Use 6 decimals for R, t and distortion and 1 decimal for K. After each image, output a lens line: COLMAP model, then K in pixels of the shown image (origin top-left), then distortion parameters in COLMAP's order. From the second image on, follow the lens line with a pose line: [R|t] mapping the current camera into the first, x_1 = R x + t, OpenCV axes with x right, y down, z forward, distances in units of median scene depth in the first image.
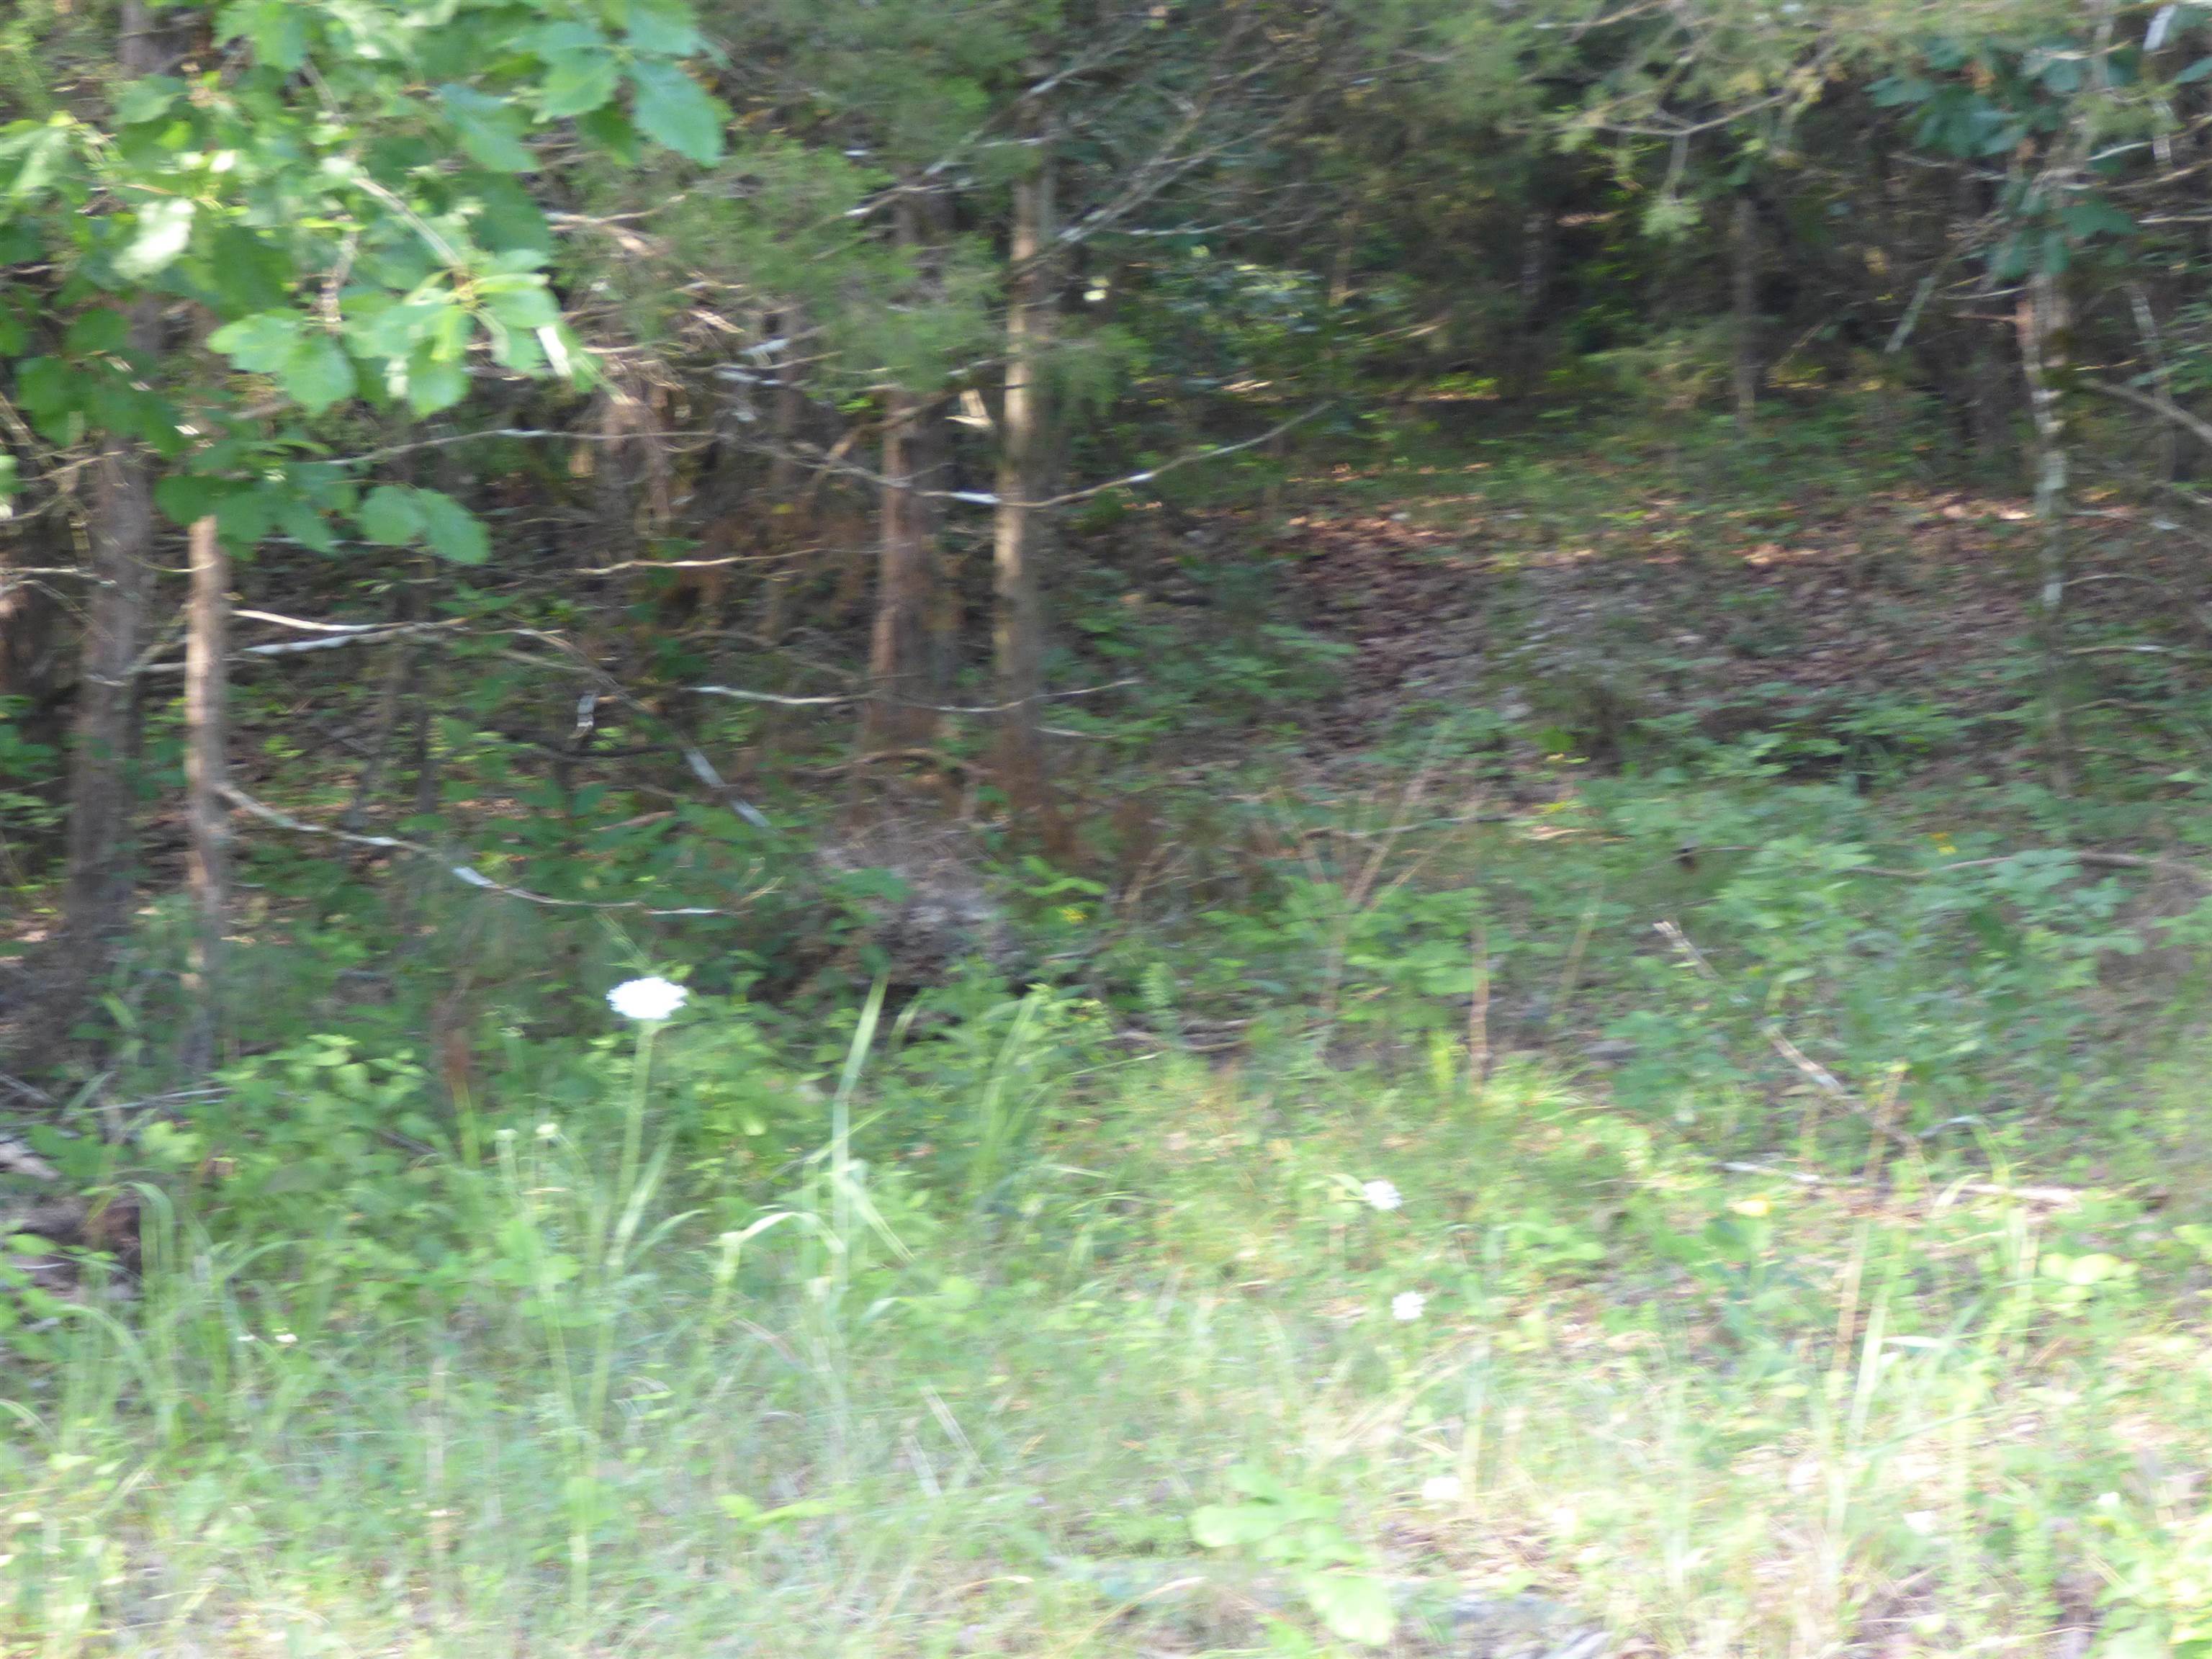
lens RADIAL K [[6388.6, 0, 1106.1], [0, 6388.6, 828.5], [0, 0, 1]] dist [-0.002517, 0.000000]
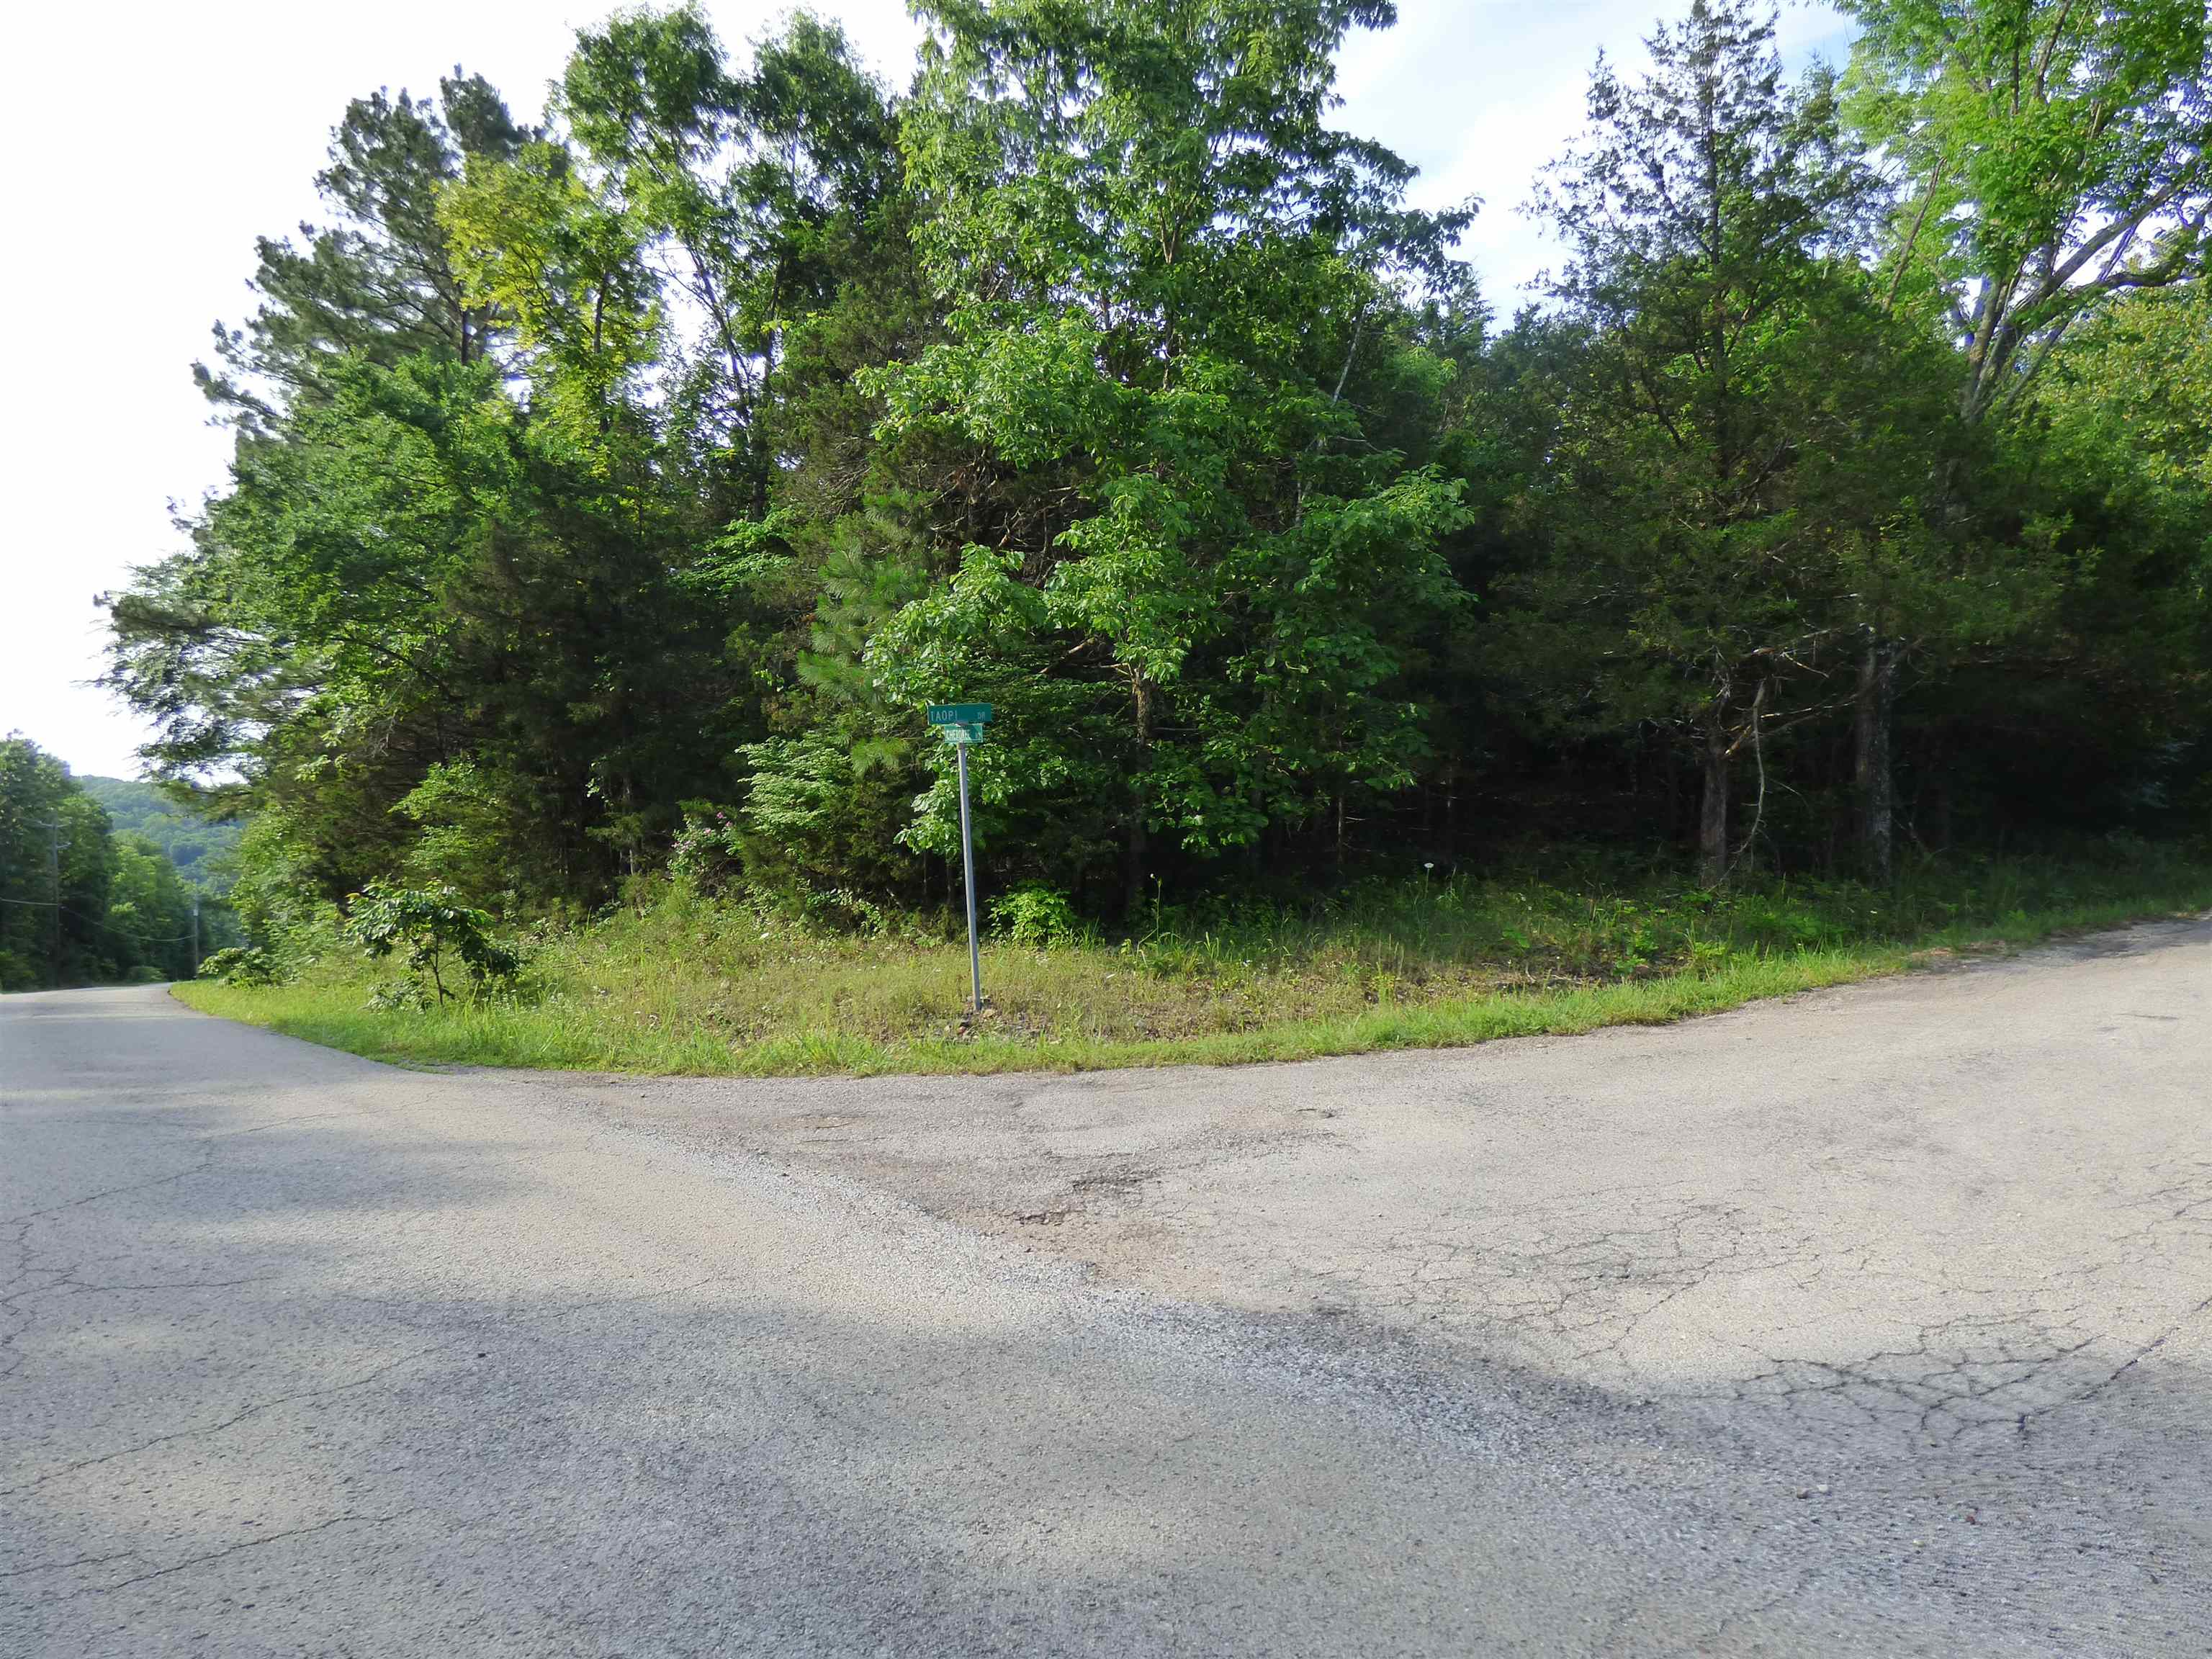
lens RADIAL K [[1286.4, 0, 1104.7], [0, 1286.4, 832.9], [0, 0, 1]] dist [0.000674, 0.000039]
pose [[0.967749, -0.011934, -0.251632, -0.048300], [0.003552, 0.999424, -0.033740, 0.032559], [0.251890, 0.031758, 0.967235, -0.509503]]
